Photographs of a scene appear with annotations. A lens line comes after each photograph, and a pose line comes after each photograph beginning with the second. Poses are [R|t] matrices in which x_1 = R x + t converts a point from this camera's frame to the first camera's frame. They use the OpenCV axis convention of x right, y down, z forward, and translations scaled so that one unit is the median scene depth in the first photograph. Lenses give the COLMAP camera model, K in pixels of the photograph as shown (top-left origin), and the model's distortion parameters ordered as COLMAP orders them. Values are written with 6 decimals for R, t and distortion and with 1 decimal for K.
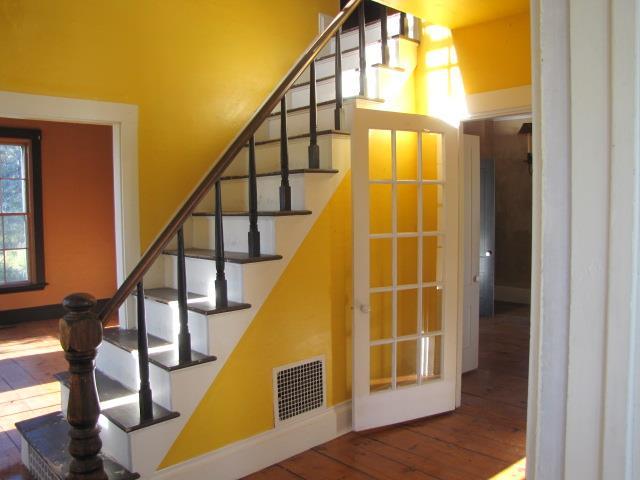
lens RADIAL K [[530.9, 0, 319.6], [0, 530.9, 219.7], [0, 0, 1]] dist [-0.065250, -0.013311]
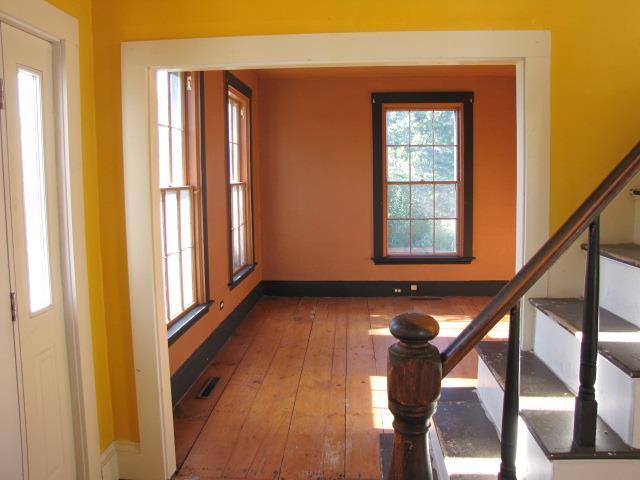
lens RADIAL K [[530.9, 0, 319.6], [0, 530.9, 219.7], [0, 0, 1]] dist [-0.065250, -0.013311]
pose [[0.673818, 0.059480, -0.736500, -0.019664], [-0.010816, 0.997442, 0.070658, -0.008805], [0.738818, -0.039644, 0.672737, 0.166171]]
